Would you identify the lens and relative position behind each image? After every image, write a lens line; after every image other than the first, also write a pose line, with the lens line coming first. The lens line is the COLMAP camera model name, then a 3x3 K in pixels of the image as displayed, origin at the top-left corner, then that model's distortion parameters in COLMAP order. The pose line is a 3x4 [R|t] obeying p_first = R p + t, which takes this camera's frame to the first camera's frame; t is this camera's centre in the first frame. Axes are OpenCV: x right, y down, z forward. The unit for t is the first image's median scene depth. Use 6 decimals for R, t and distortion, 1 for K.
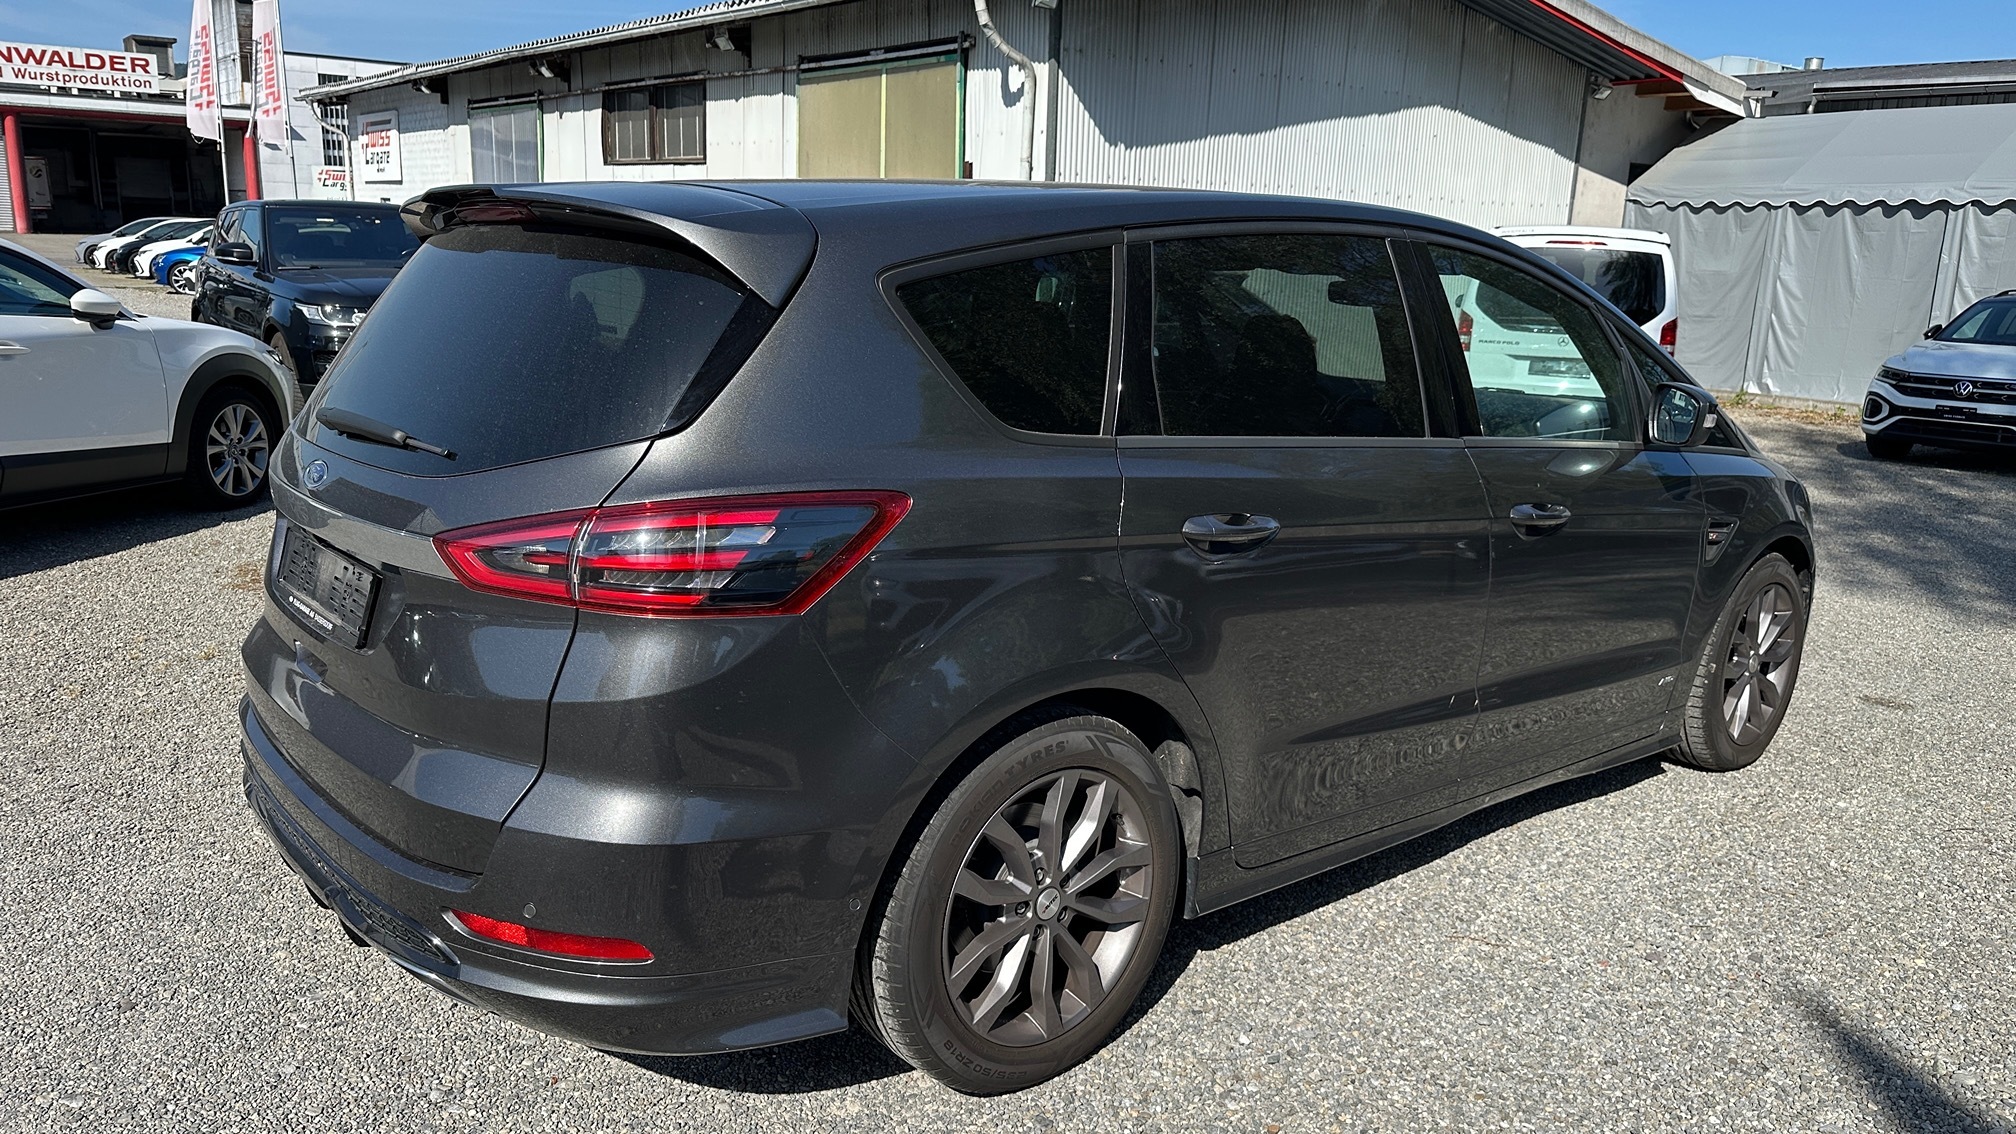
lens RADIAL K [[1430.9, 0, 1030.1], [0, 1430.9, 571.4], [0, 0, 1]] dist [0.052869, -0.063236]
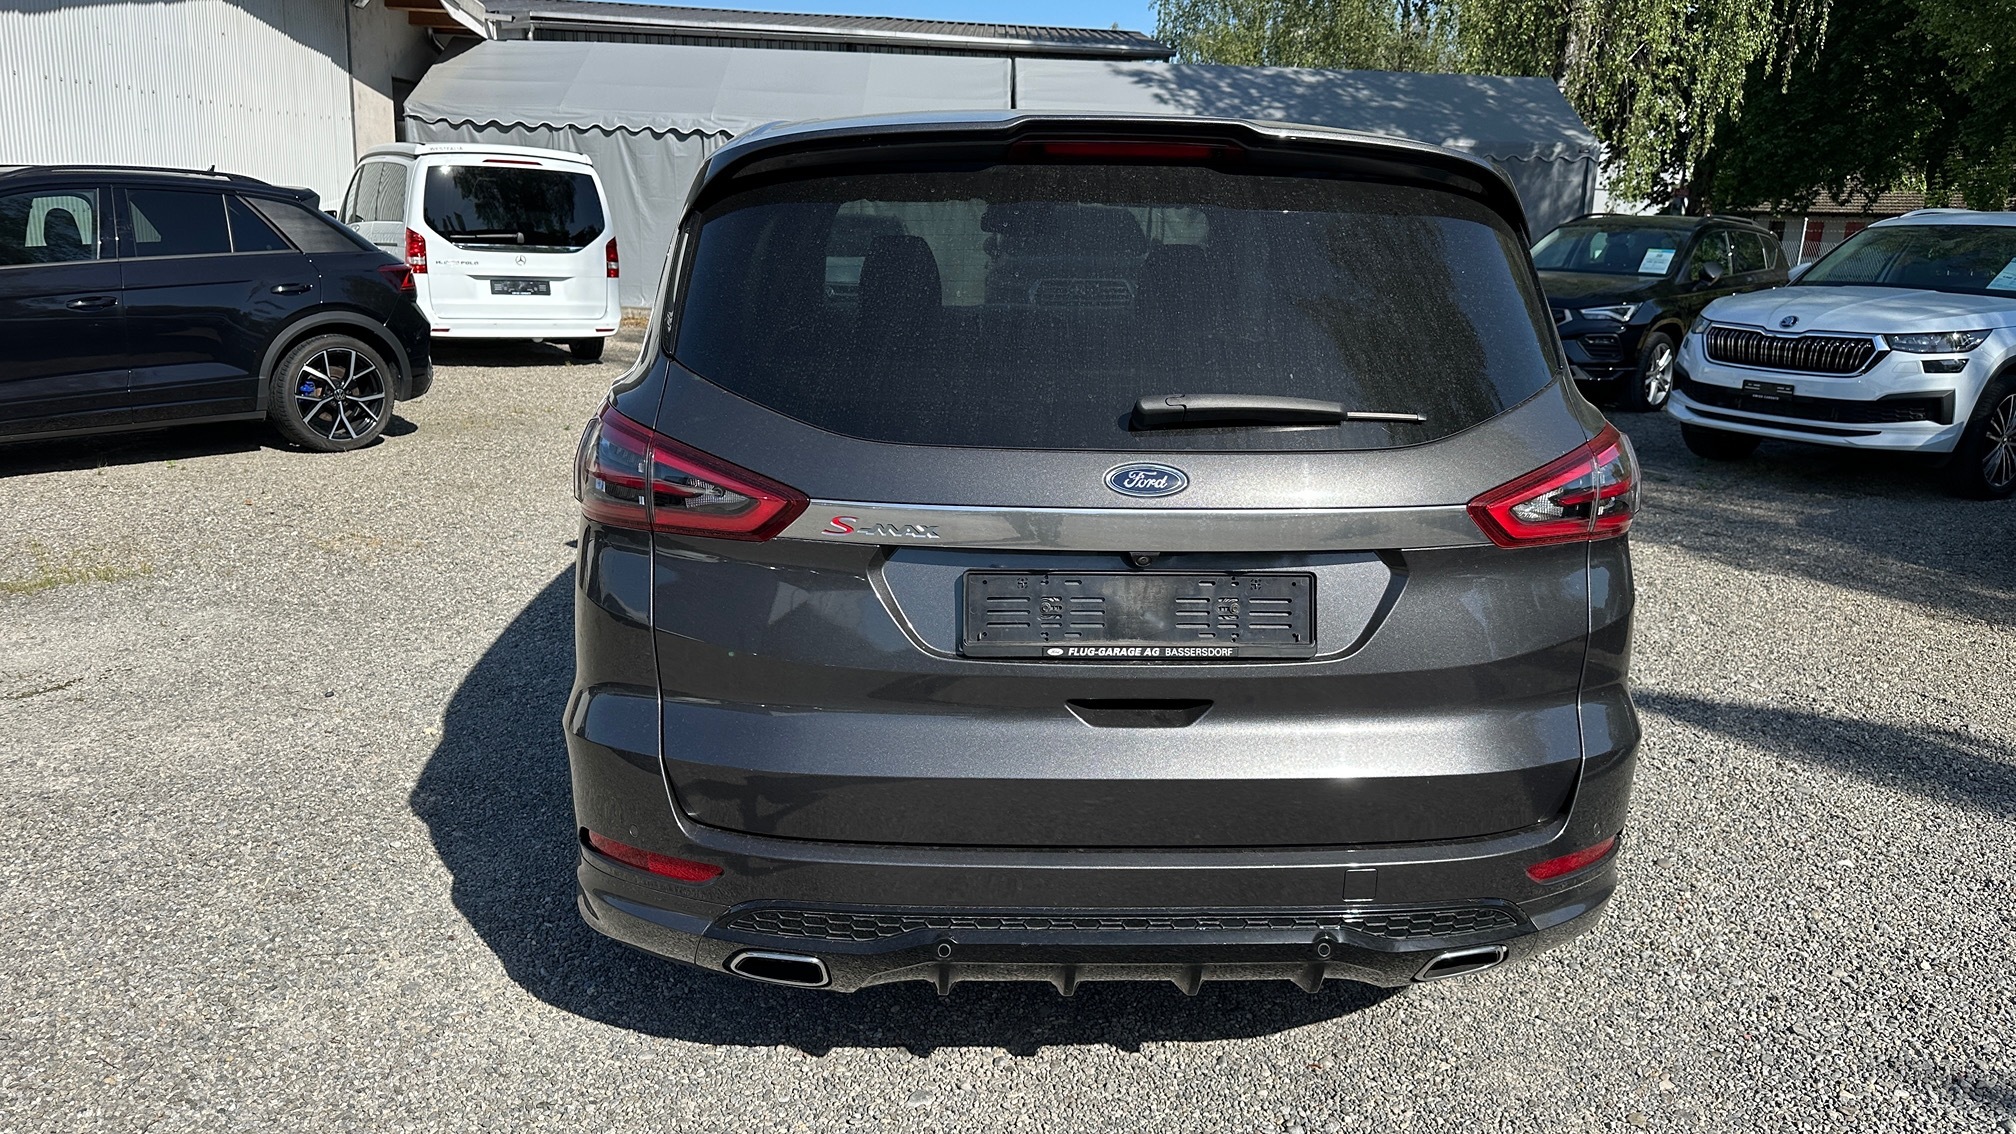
lens RADIAL K [[1430.9, 0, 1018.3], [0, 1430.9, 549.5], [0, 0, 1]] dist [0.052869, -0.063236]
pose [[0.604844, -0.194408, 0.772249, -0.212119], [0.161200, 0.979557, 0.120341, -0.024542], [-0.779858, 0.051699, 0.623818, 0.101166]]
